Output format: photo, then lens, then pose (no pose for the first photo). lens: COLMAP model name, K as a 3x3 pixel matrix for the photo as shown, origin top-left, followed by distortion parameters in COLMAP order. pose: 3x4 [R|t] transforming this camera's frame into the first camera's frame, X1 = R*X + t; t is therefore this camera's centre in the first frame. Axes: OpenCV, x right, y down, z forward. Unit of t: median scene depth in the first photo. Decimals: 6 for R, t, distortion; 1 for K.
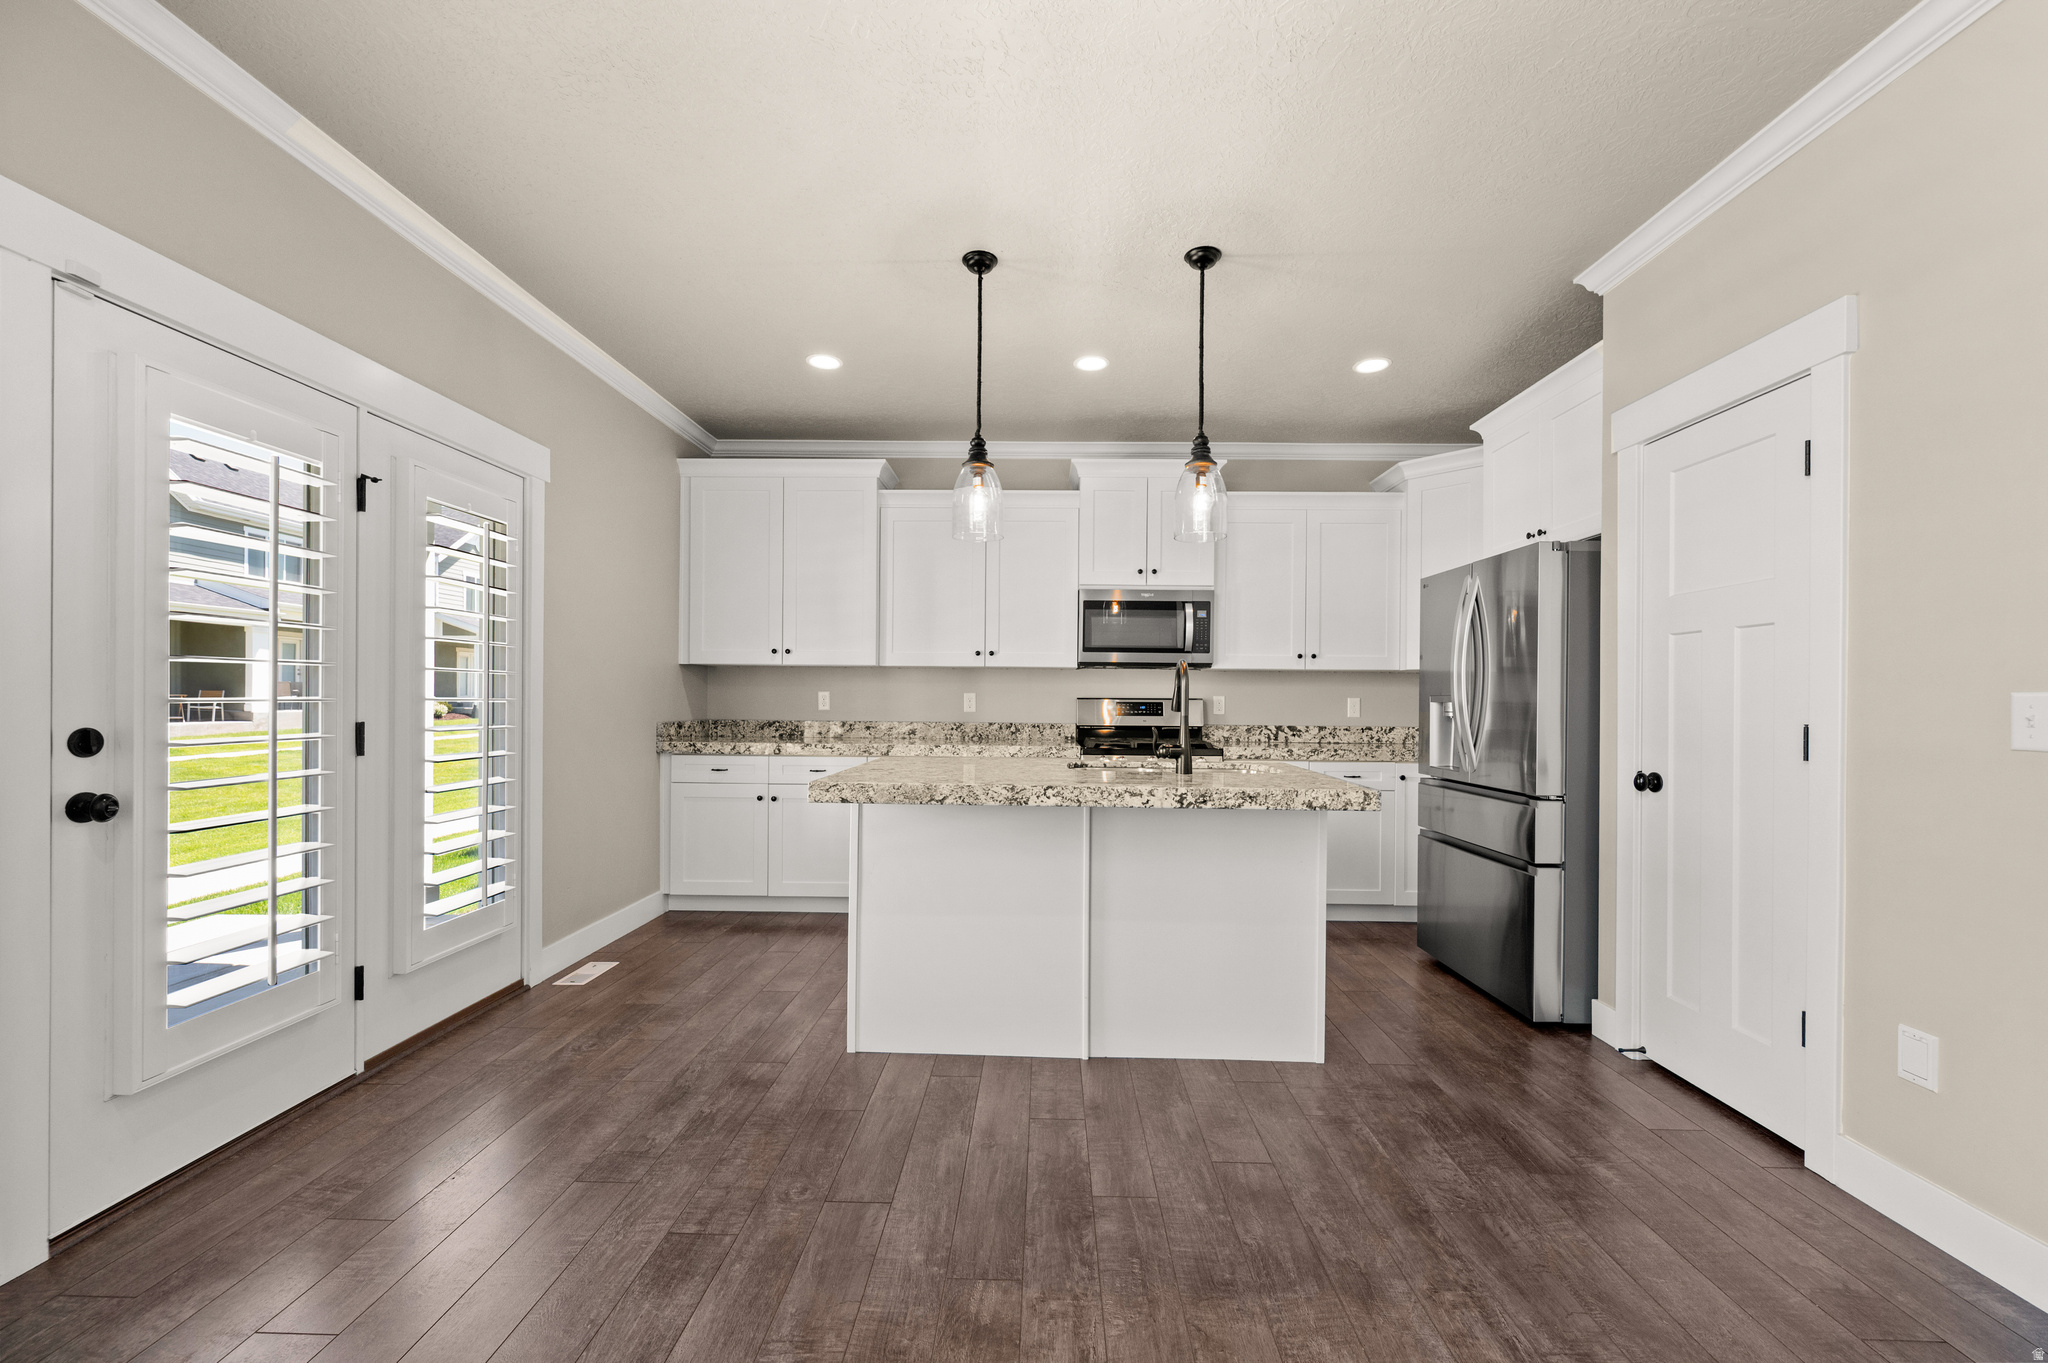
lens RADIAL K [[812.4, 0, 1027.1], [0, 812.4, 697.1], [0, 0, 1]] dist [-0.002768, 0.000429]
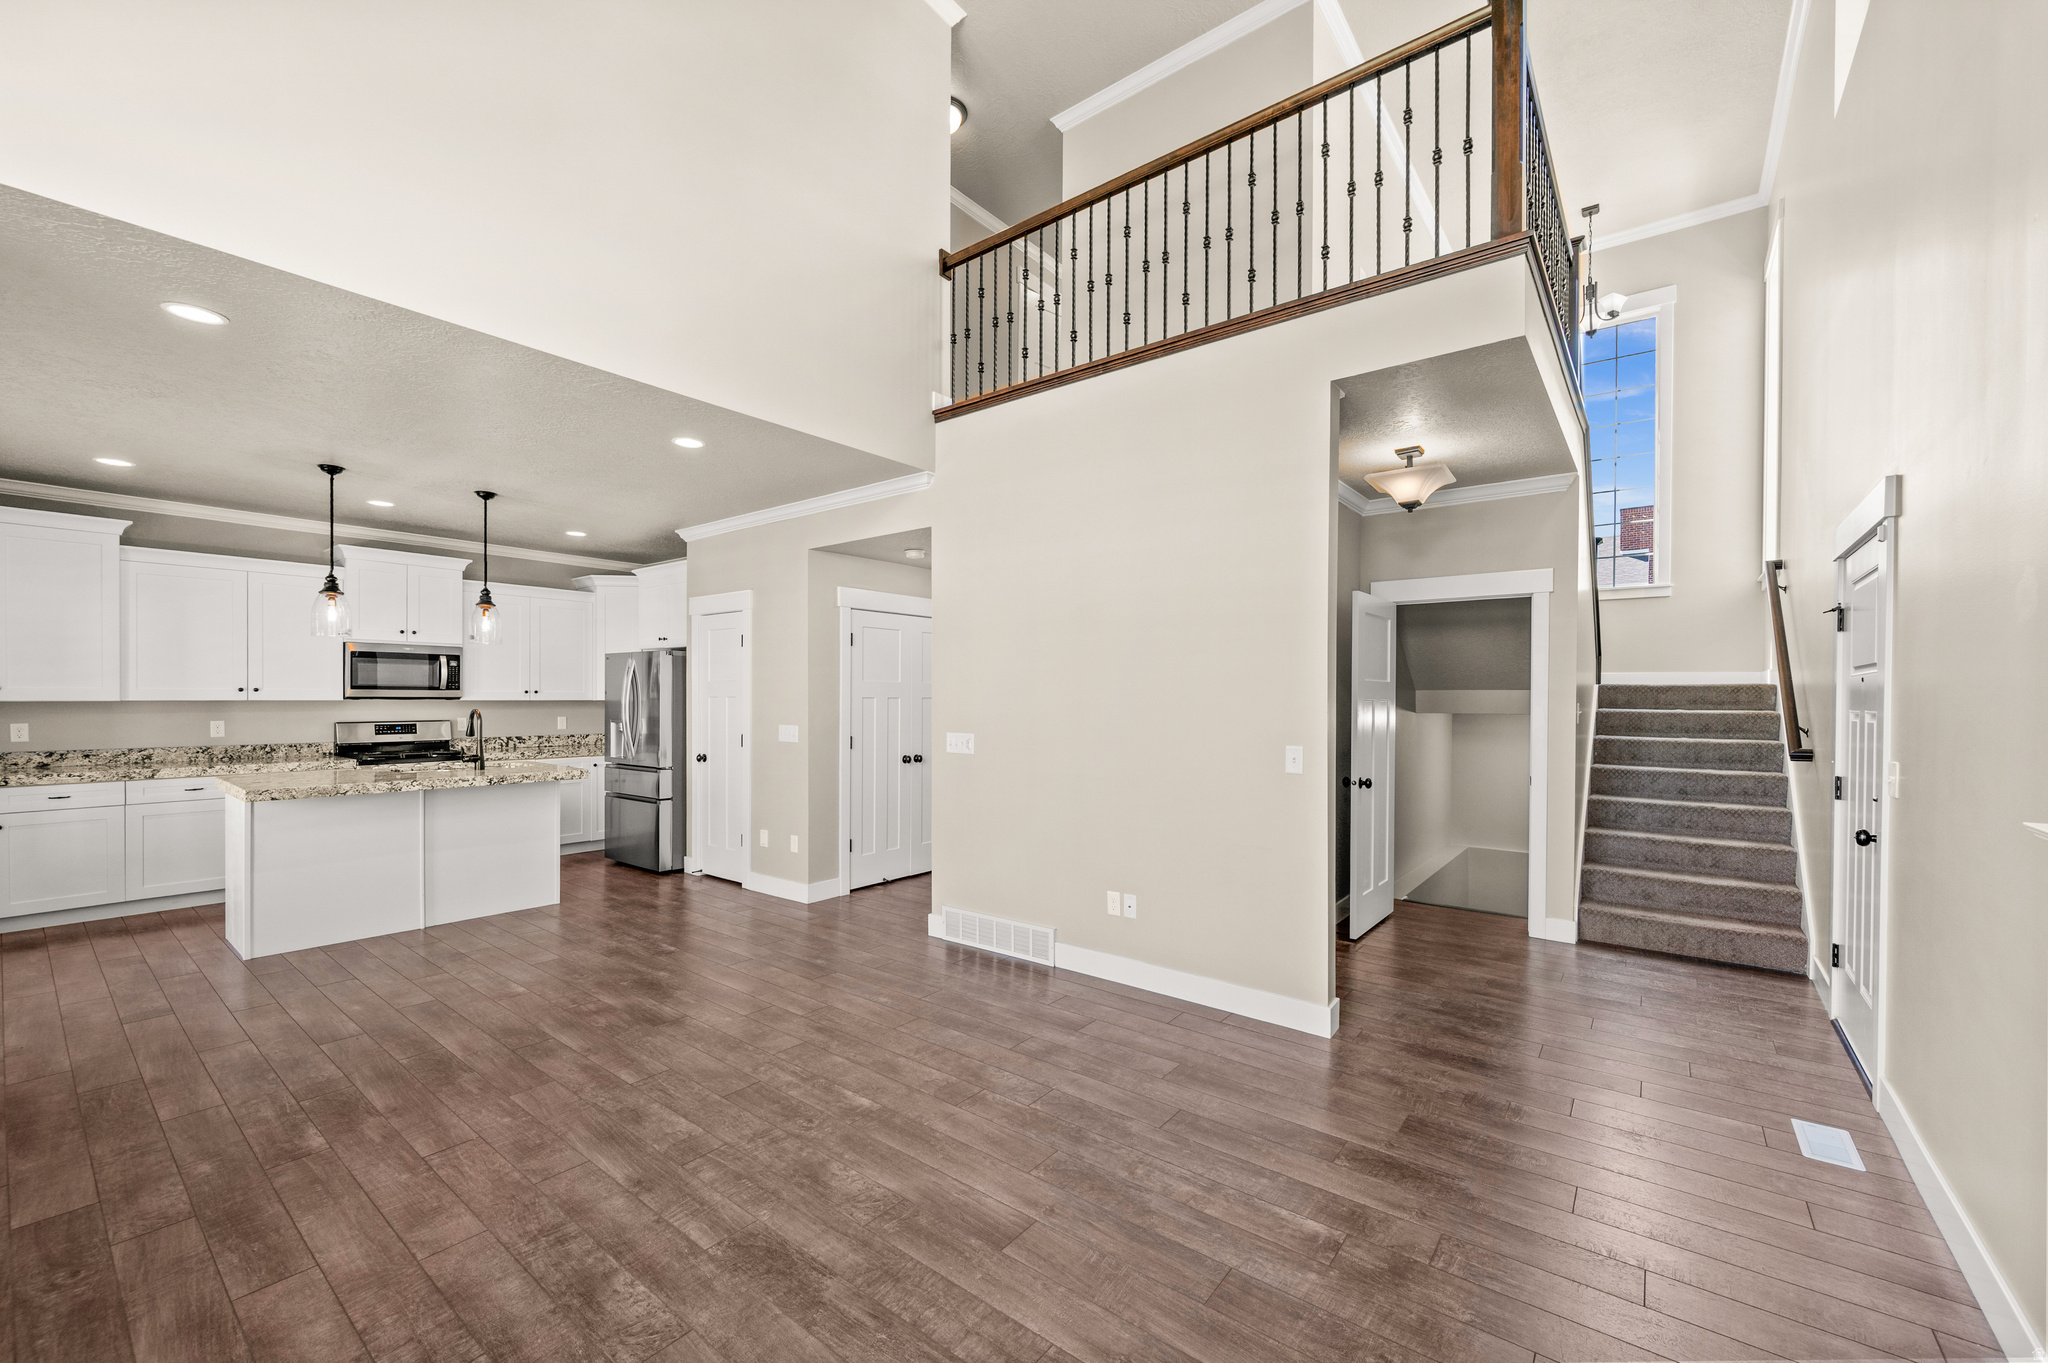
lens RADIAL K [[812.4, 0, 1024.5], [0, 812.4, 705.9], [0, 0, 1]] dist [-0.002768, 0.000429]
pose [[0.599803, -0.015301, 0.800002, -0.357157], [-0.002278, 0.999780, 0.020830, -0.062535], [-0.800145, -0.014316, 0.599636, -0.738868]]
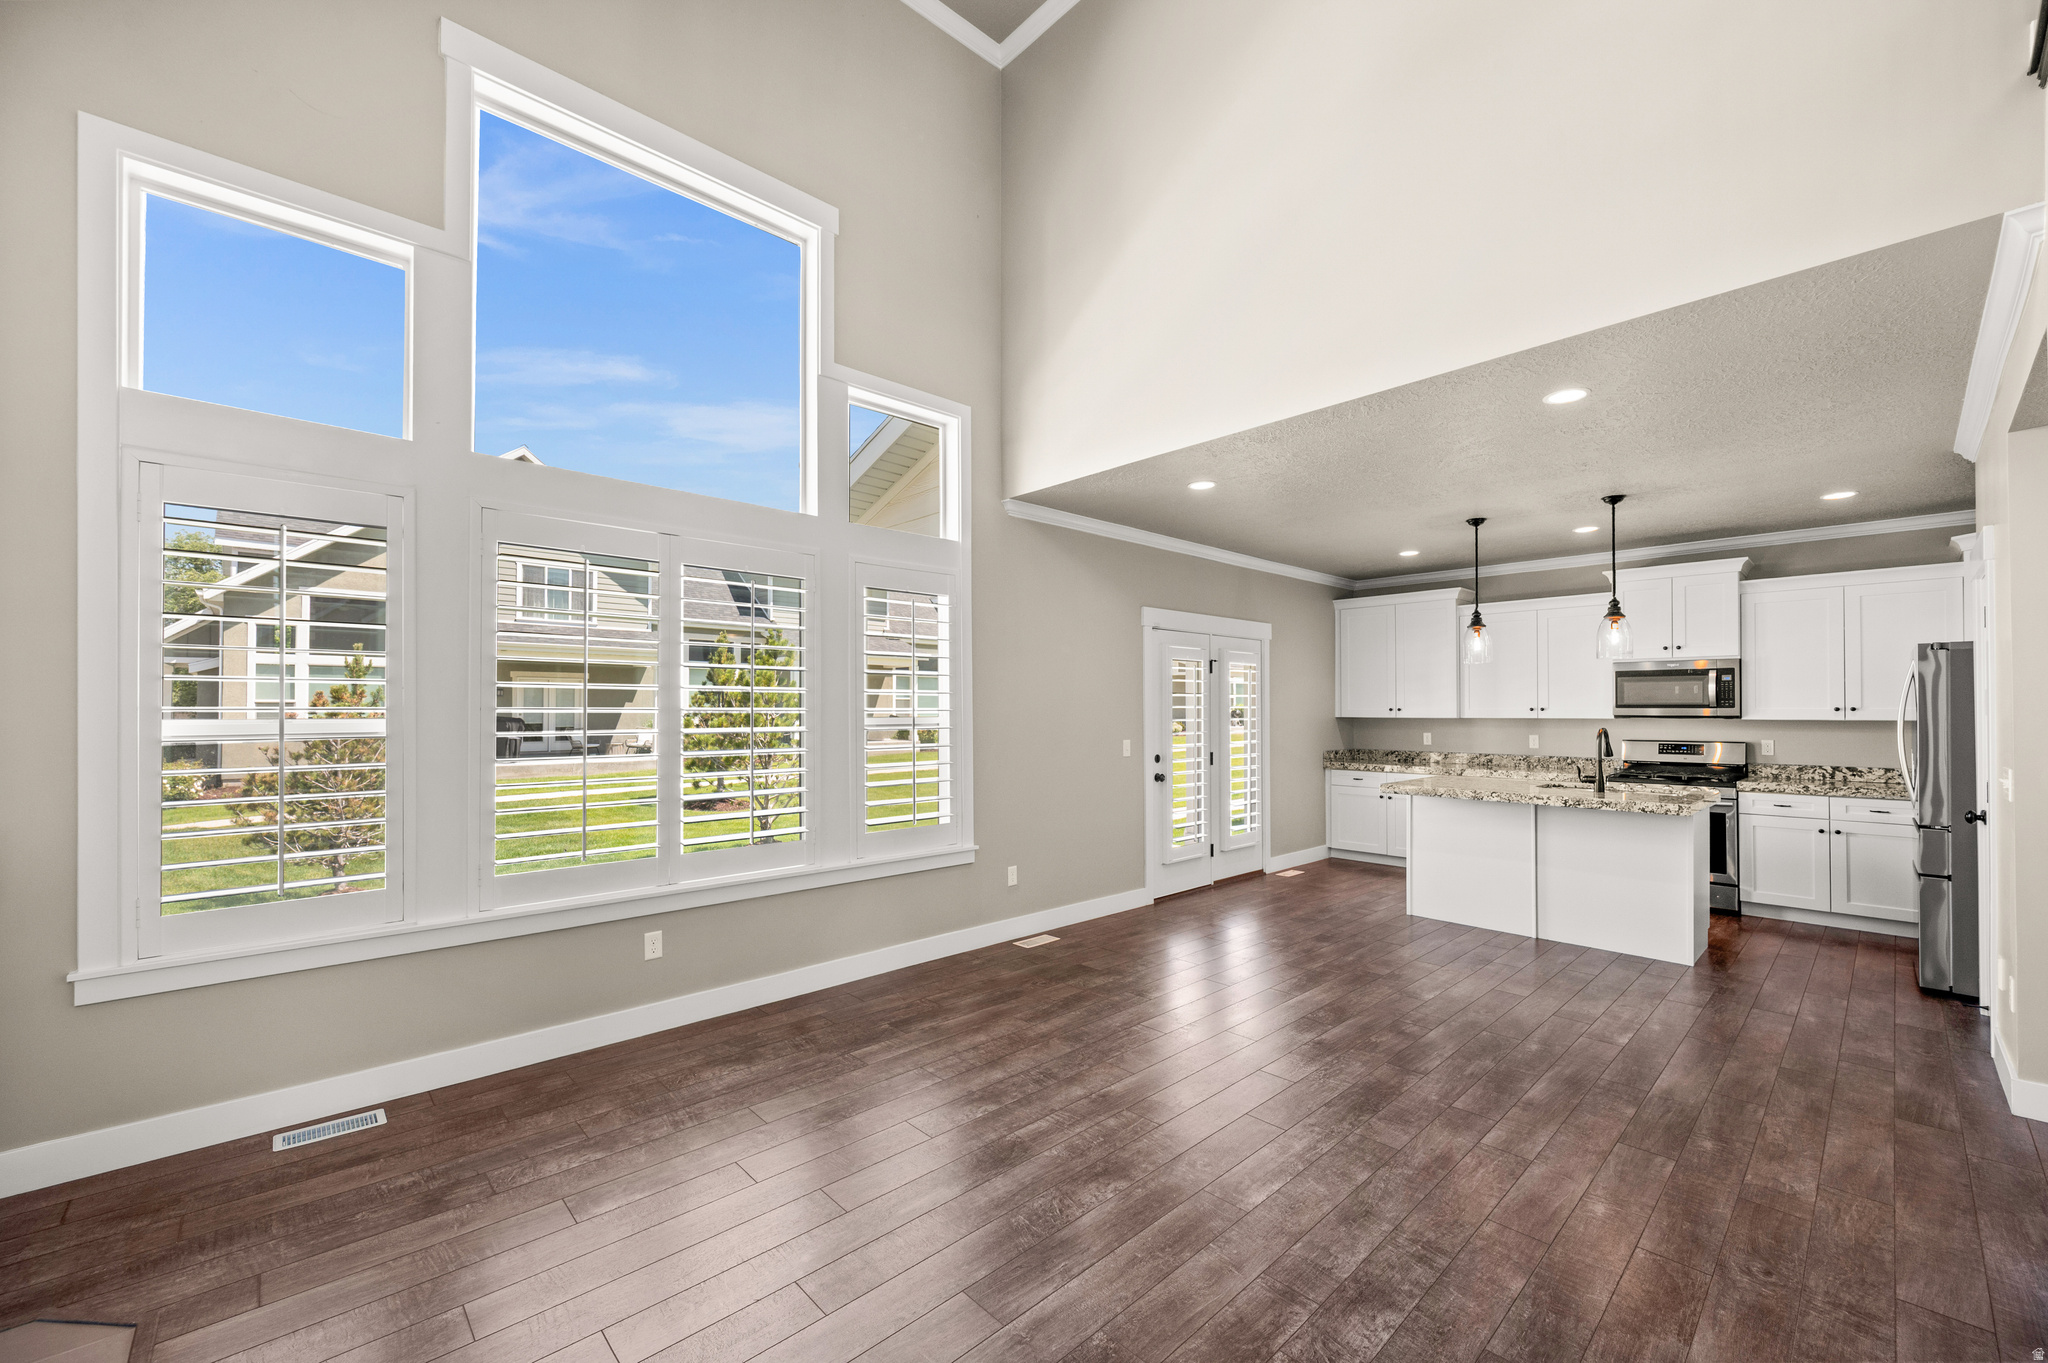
lens RADIAL K [[812.4, 0, 1027.9], [0, 812.4, 697.7], [0, 0, 1]] dist [-0.002768, 0.000429]
pose [[0.699503, -0.020632, -0.714331, 0.381231], [0.007910, 0.999745, -0.021130, -0.055310], [0.714585, 0.009130, 0.699489, -0.741616]]
